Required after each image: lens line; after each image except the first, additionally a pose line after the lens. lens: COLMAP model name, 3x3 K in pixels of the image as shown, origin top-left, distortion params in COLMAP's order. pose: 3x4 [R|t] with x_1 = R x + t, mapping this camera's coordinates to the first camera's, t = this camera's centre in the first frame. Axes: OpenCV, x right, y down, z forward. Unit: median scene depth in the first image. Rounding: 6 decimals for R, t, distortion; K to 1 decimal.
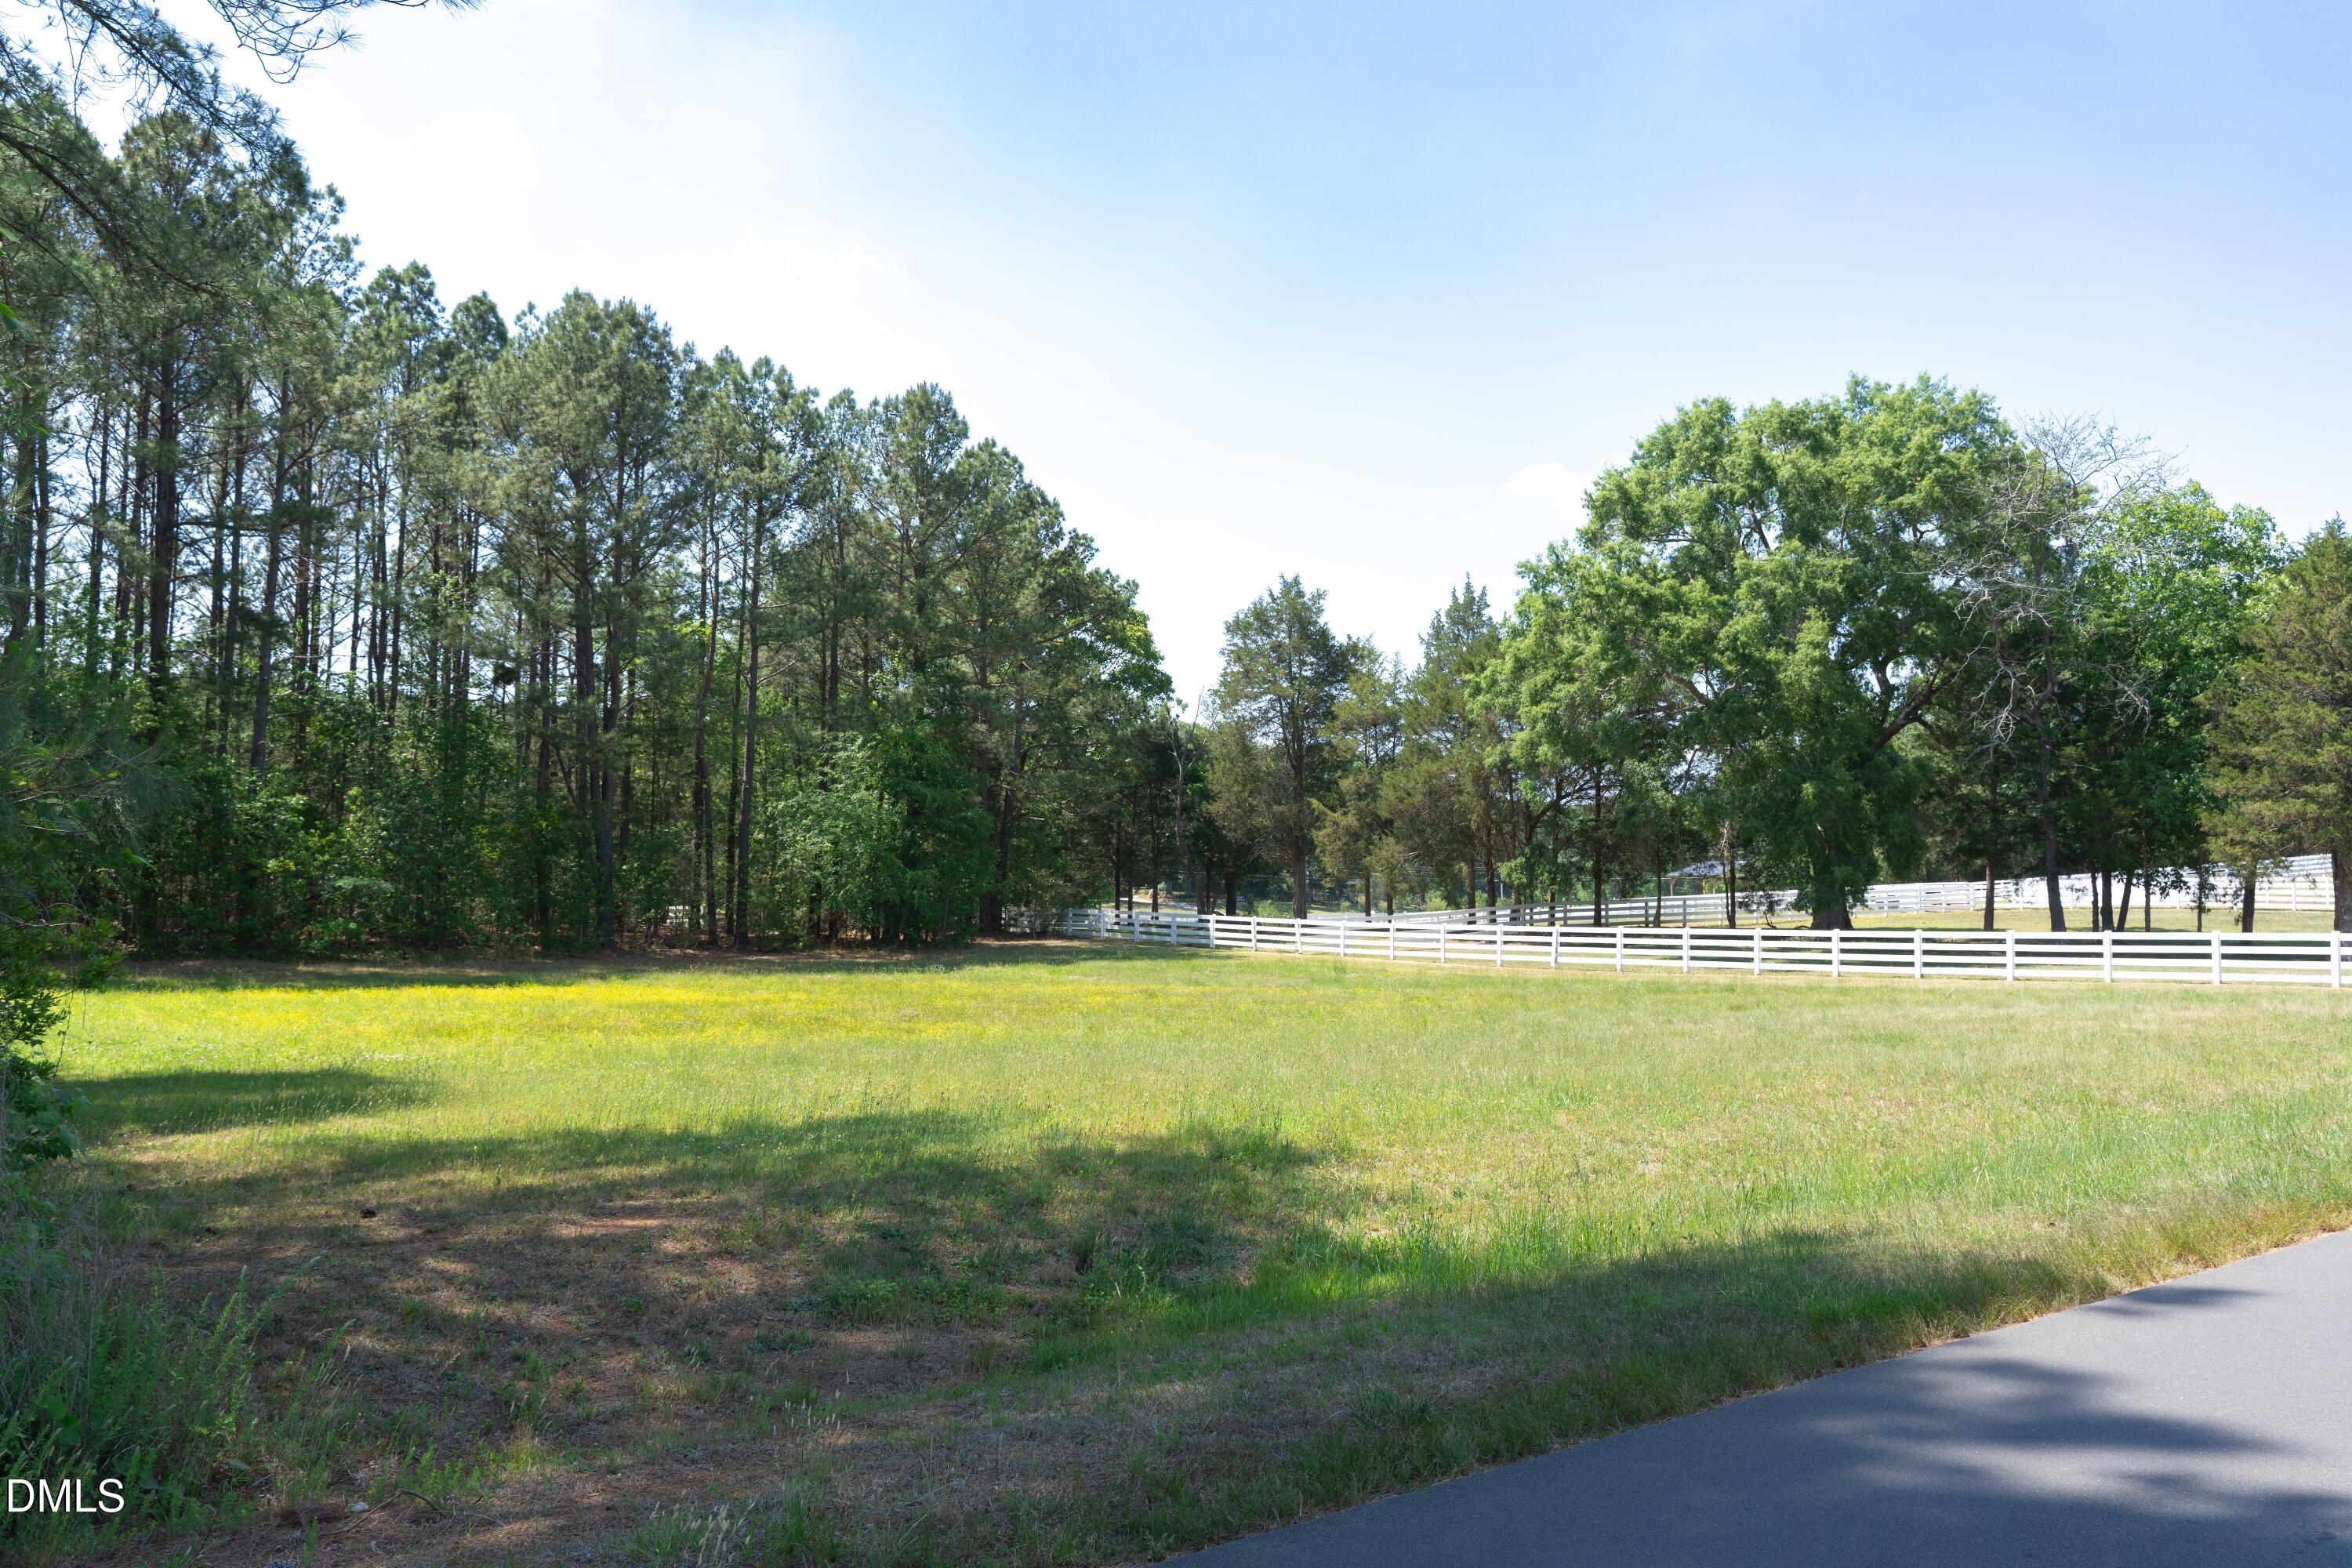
lens RADIAL K [[1872.9, 0, 1172.0], [0, 1872.9, 772.5], [0, 0, 1]] dist [-0.009014, -0.005860]
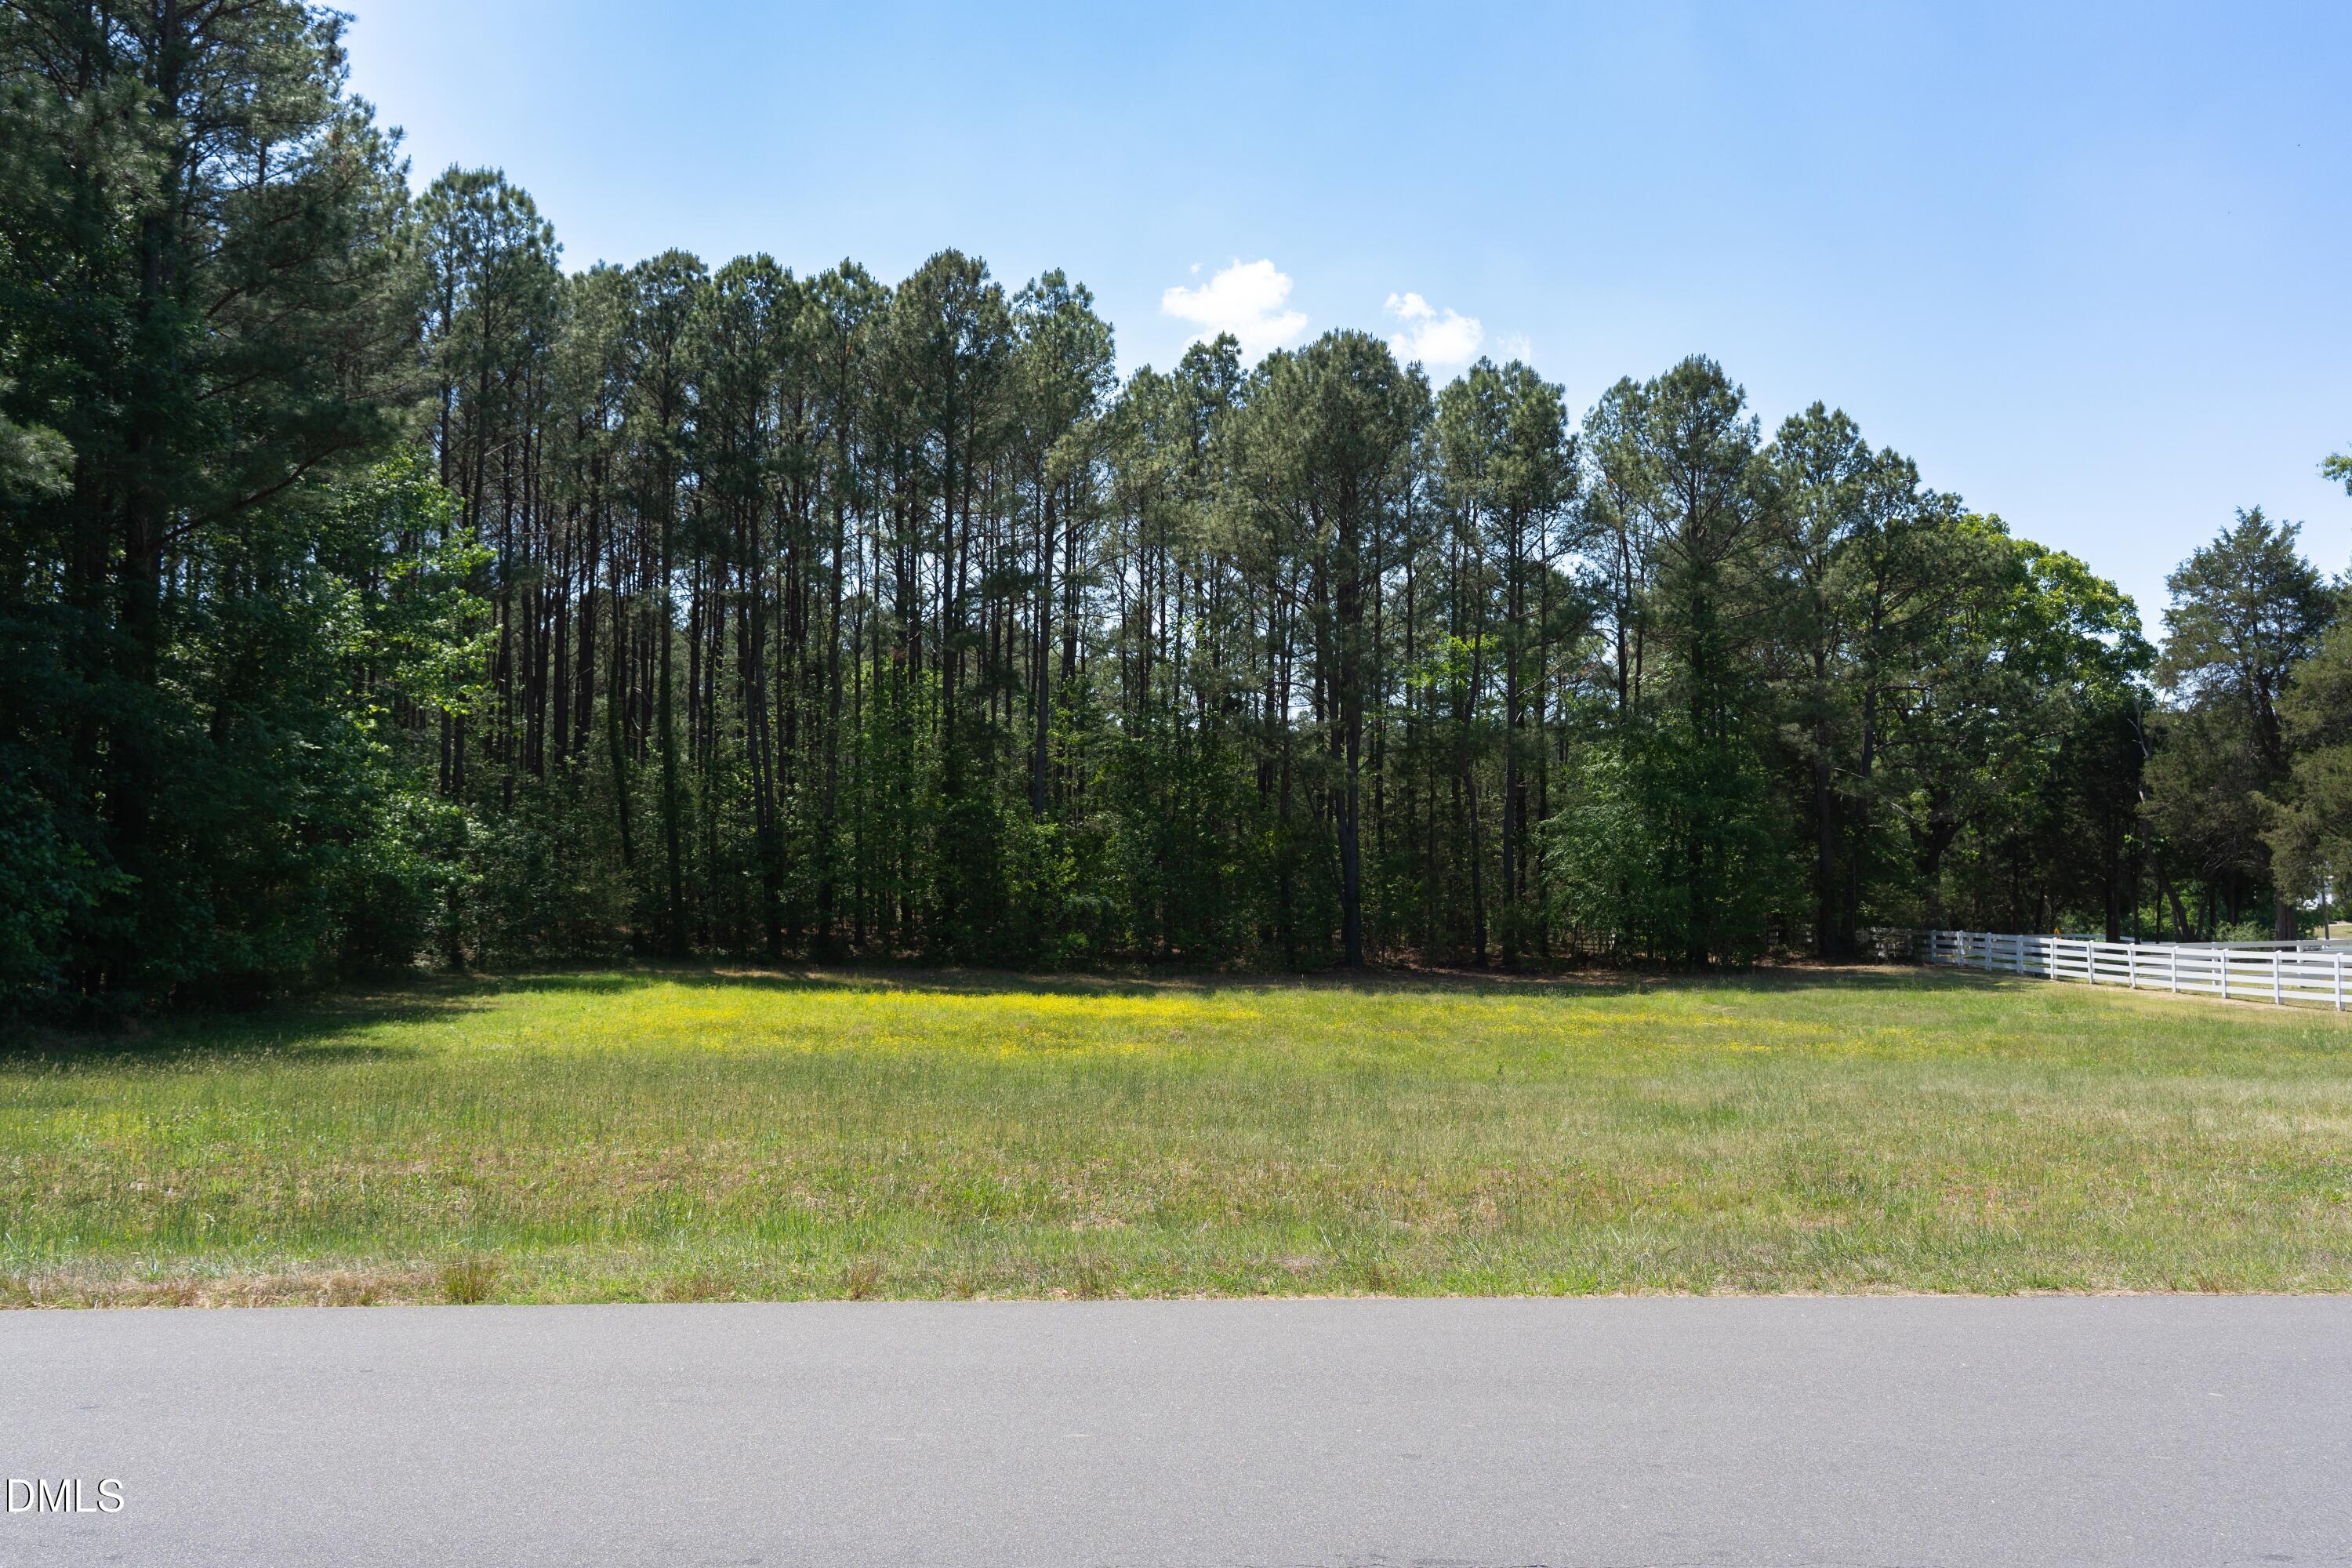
lens RADIAL K [[1872.9, 0, 1175.6], [0, 1872.9, 791.0], [0, 0, 1]] dist [-0.009014, -0.005860]
pose [[0.779519, -0.041009, -0.625035, 0.211118], [0.040505, 0.999066, -0.015034, 0.007556], [0.625068, -0.013597, 0.780452, 0.109201]]
